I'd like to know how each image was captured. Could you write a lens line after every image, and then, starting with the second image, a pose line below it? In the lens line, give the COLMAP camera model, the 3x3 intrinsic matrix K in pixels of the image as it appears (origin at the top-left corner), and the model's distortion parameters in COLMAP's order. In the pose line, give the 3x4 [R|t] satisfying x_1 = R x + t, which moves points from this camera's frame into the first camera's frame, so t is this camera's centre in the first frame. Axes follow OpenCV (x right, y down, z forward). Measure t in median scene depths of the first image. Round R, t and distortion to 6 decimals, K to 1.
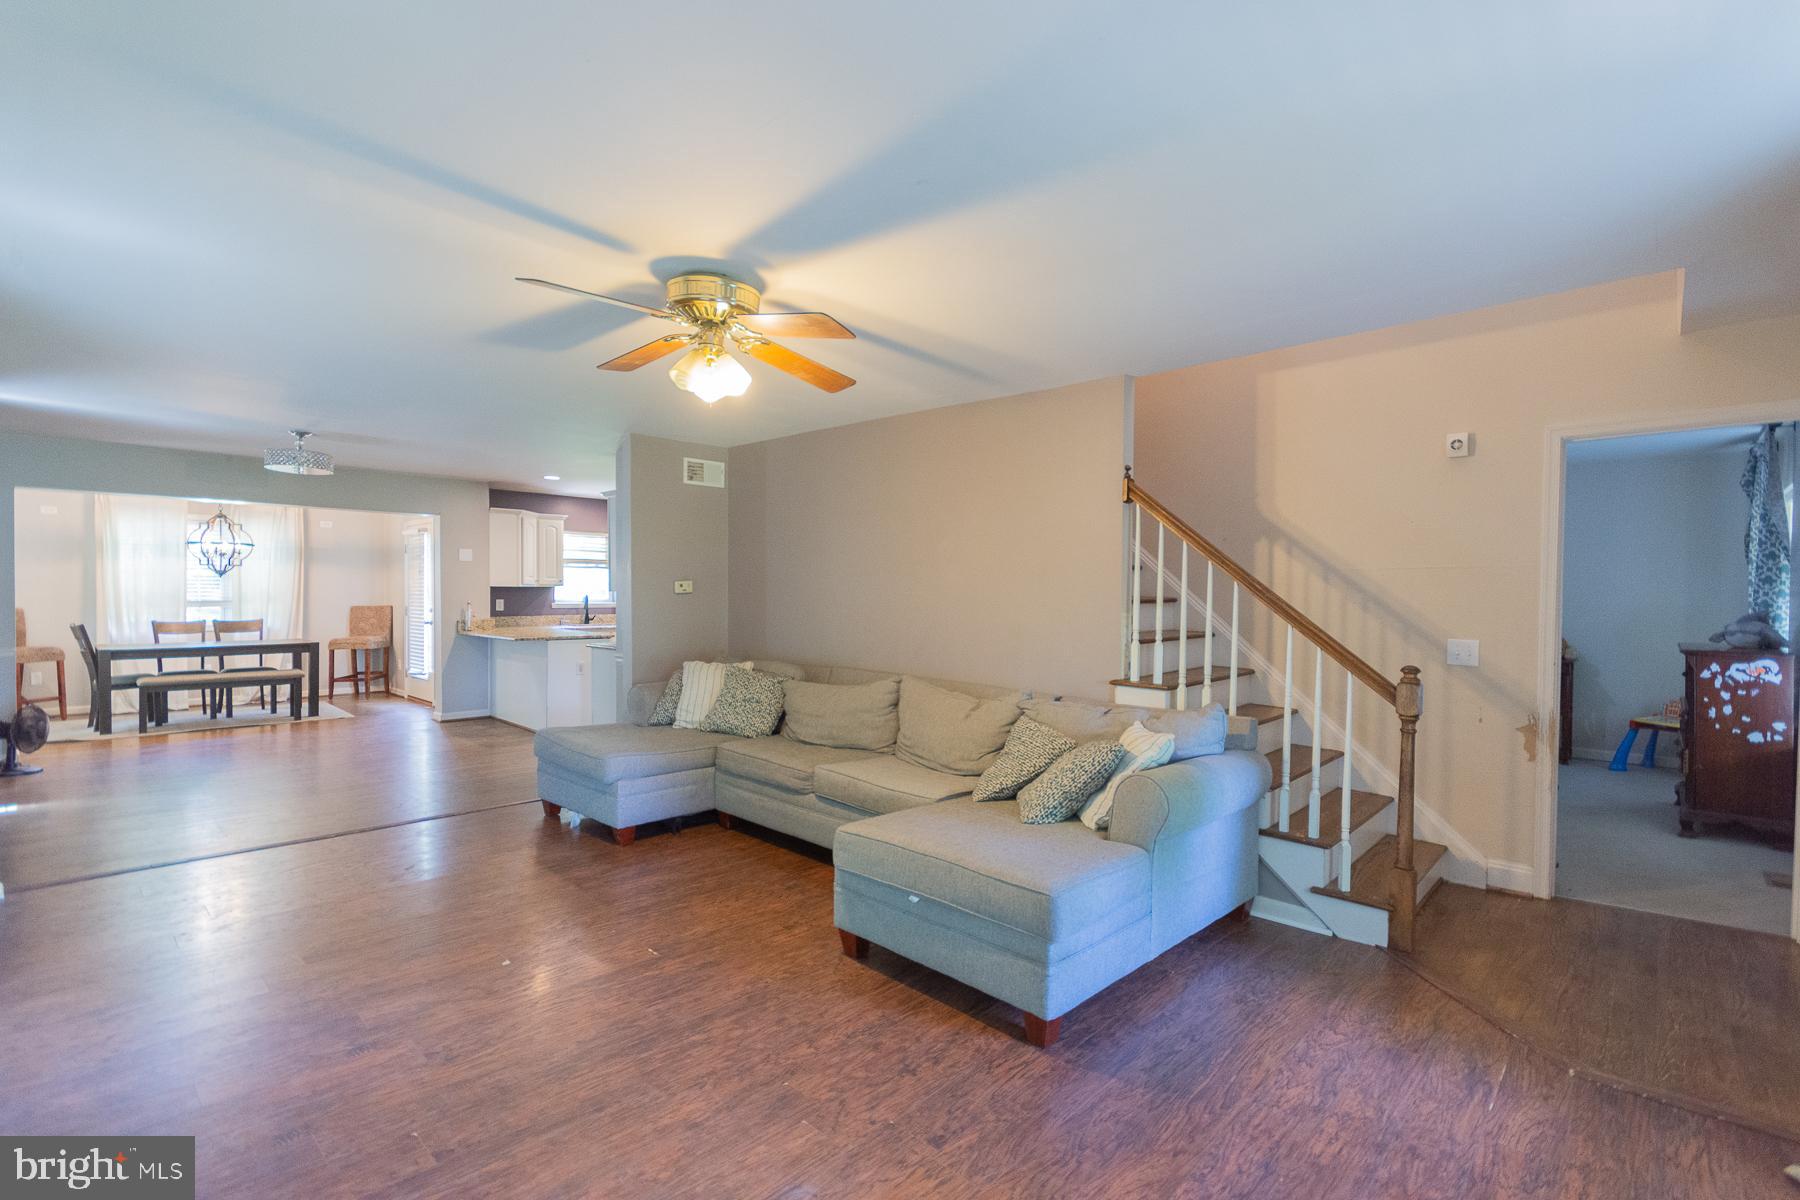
lens RADIAL K [[810.1, 0, 919.4], [0, 810.1, 602.6], [0, 0, 1]] dist [-0.001195, -0.008865]
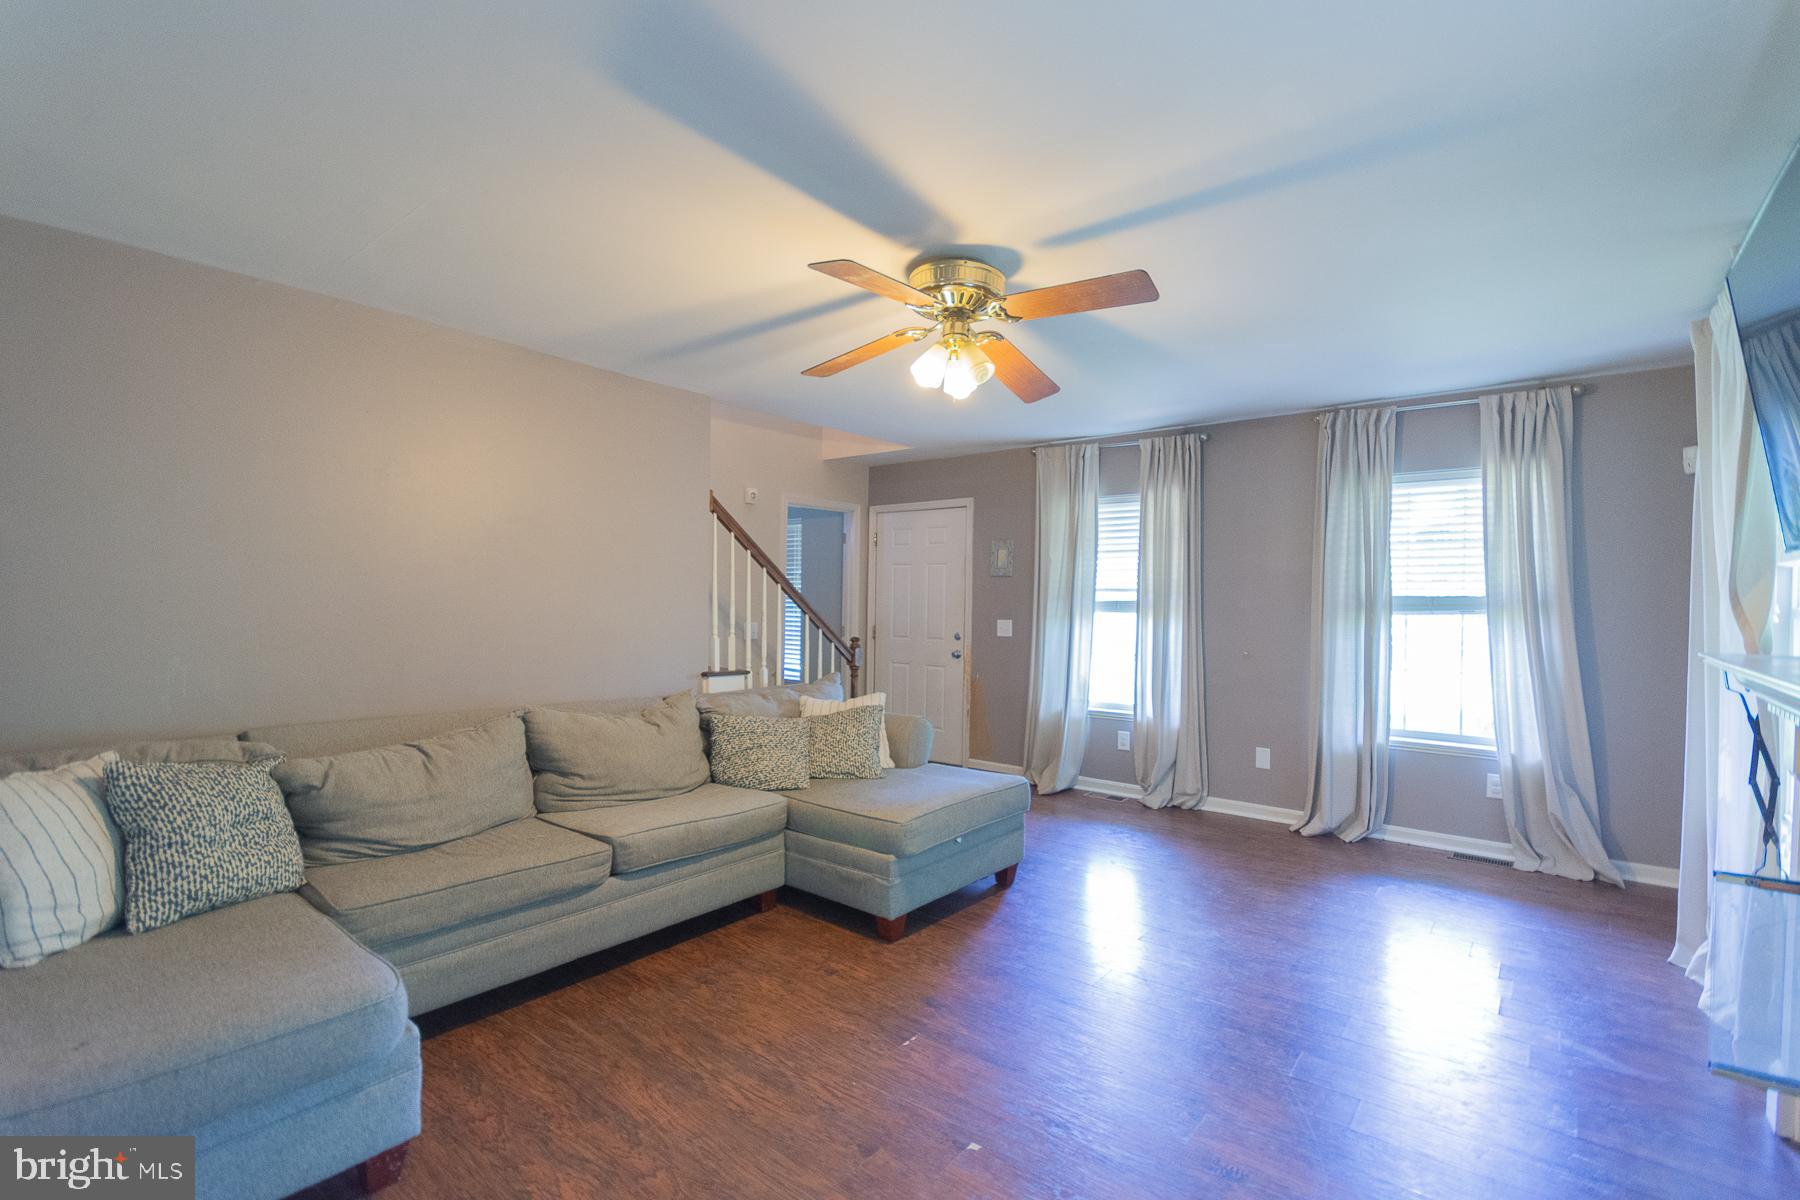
lens RADIAL K [[812.5, 0, 895.6], [0, 812.5, 603.5], [0, 0, 1]] dist [0.000800, -0.000821]
pose [[-0.058174, -0.017567, 0.998152, -0.427584], [-0.001478, 0.999846, 0.017511, -0.008320], [-0.998305, -0.000456, -0.058191, 0.398993]]
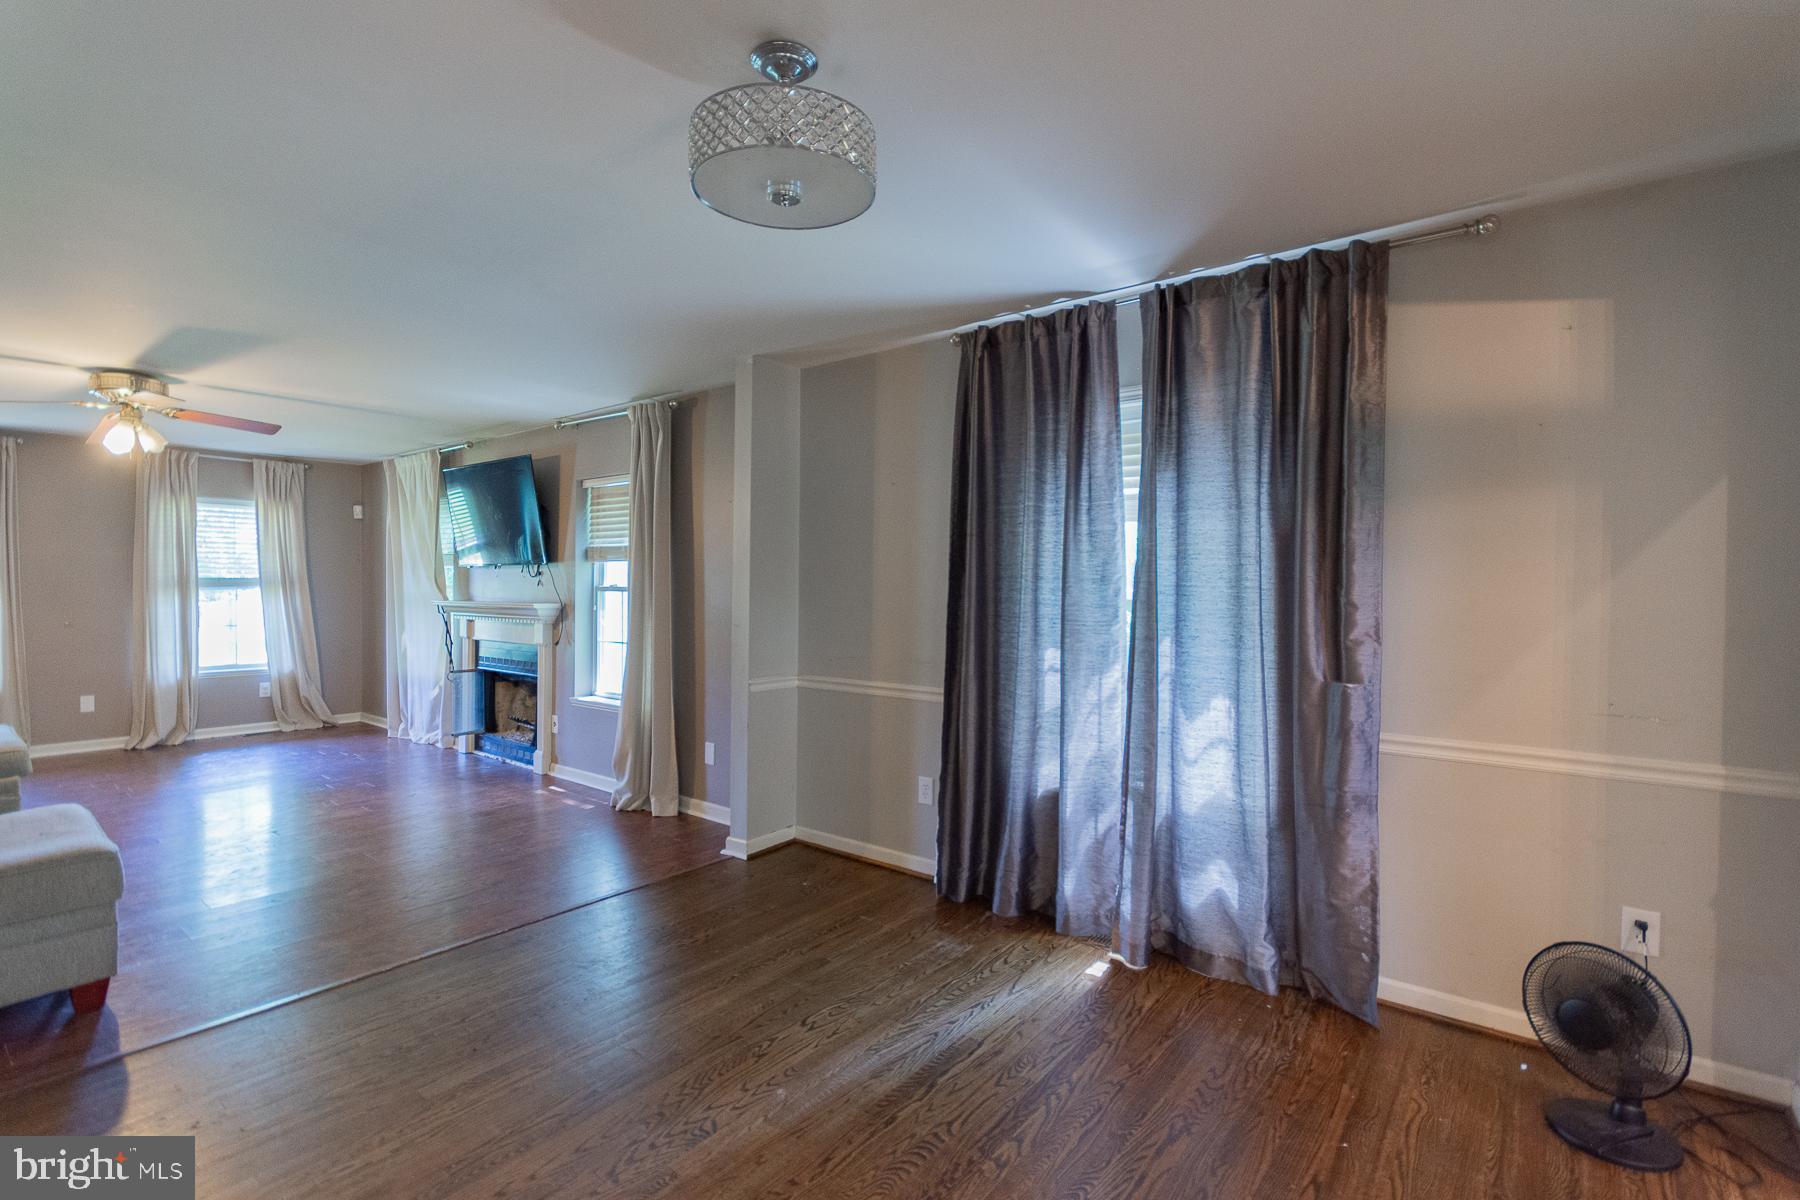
lens RADIAL K [[825.2, 0, 903.0], [0, 825.2, 598.6], [0, 0, 1]] dist [0.002527, 0.000093]
pose [[-0.997413, -0.015195, -0.070265, -0.557953], [-0.016895, 0.999577, 0.023663, -0.014584], [0.069876, 0.024789, -0.997248, 0.924402]]
